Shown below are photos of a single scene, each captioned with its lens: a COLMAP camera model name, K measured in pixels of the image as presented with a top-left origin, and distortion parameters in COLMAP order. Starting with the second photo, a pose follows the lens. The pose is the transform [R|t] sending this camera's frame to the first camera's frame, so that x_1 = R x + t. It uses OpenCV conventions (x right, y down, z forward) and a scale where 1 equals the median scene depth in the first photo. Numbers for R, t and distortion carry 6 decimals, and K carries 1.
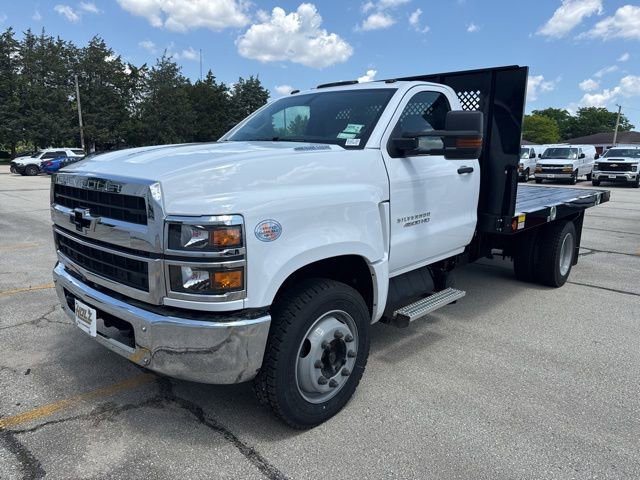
lens RADIAL K [[464.2, 0, 319.4], [0, 464.2, 255.9], [0, 0, 1]] dist [0.007989, 0.000970]
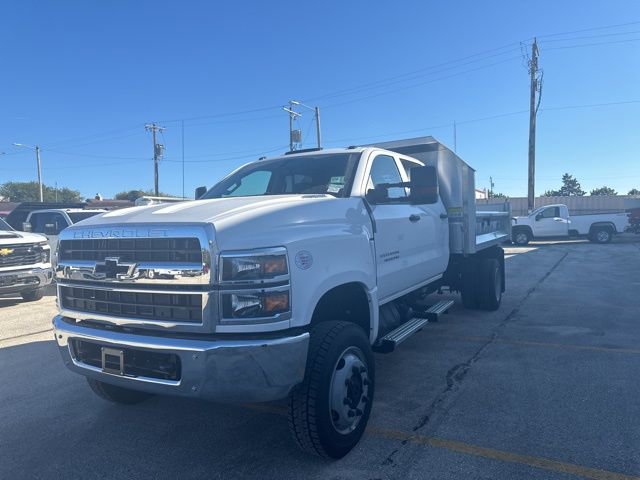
lens RADIAL K [[460.3, 0, 320.0], [0, 460.3, 240.0], [0, 0, 1]] dist [0.006109, 0.000986]
pose [[0.974993, -0.053520, 0.215695, -0.254327], [0.092954, 0.979801, -0.177057, 0.085497], [-0.201862, 0.192679, 0.960274, -0.115634]]
